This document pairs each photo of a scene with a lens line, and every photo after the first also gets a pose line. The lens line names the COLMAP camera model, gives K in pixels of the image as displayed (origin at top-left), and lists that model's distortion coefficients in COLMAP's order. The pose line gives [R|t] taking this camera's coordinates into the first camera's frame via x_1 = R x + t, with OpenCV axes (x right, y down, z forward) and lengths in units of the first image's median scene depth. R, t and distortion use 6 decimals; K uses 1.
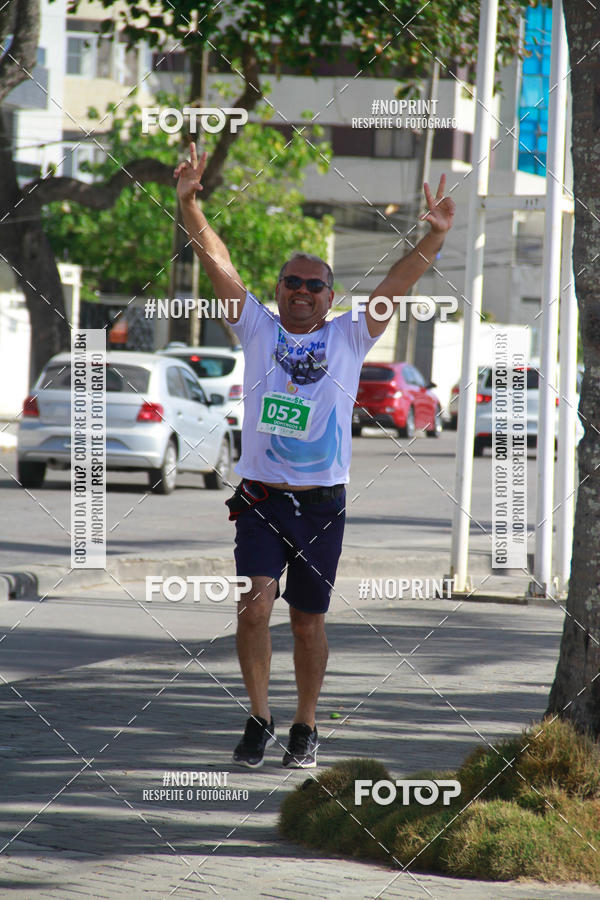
lens RADIAL K [[3560.1, 0, 300.0], [0, 3560.1, 448.8], [0, 0, 1]] dist [0.888220, -3.053059]
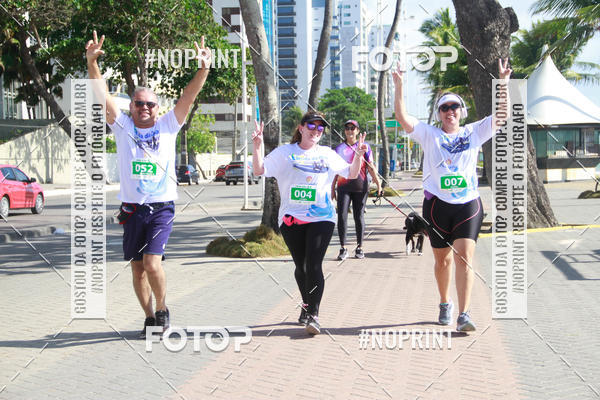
lens RADIAL K [[2203.9, 0, 315.0], [0, 2203.9, 198.3], [0, 0, 1]] dist [1.398672, 2.050609]
pose [[0.992416, -0.062246, 0.106001, -0.198458], [0.060771, 0.998005, 0.017090, -0.026524], [-0.106854, -0.010518, 0.994219, -2.126003]]
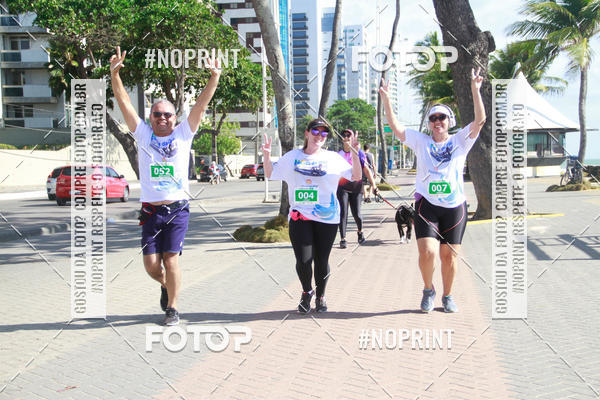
lens RADIAL K [[2373.4, 0, 301.7], [0, 2373.4, 200.8], [0, 0, 1]] dist [0.888220, -3.053059]
pose [[0.992320, -0.065970, 0.104636, -0.329785], [0.064367, 0.997752, 0.018627, -0.036193], [-0.105629, -0.011749, 0.994336, -3.020721]]
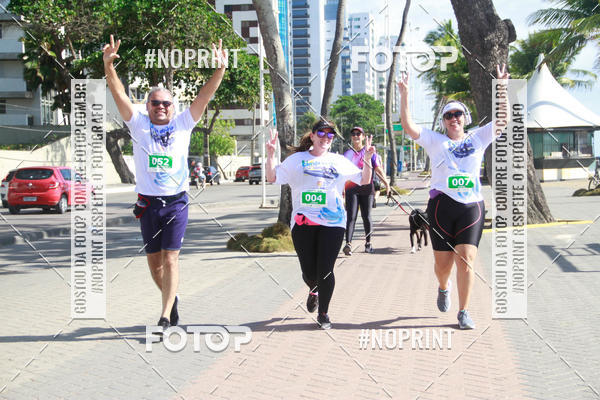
lens RADIAL K [[2267.4, 0, 299.9], [0, 2267.4, 193.0], [0, 0, 1]] dist [1.231662, 0.968482]
pose [[0.992640, -0.065252, 0.102019, -0.265633], [0.064095, 0.997837, 0.014583, -0.032650], [-0.102750, -0.007937, 0.994676, -2.475445]]
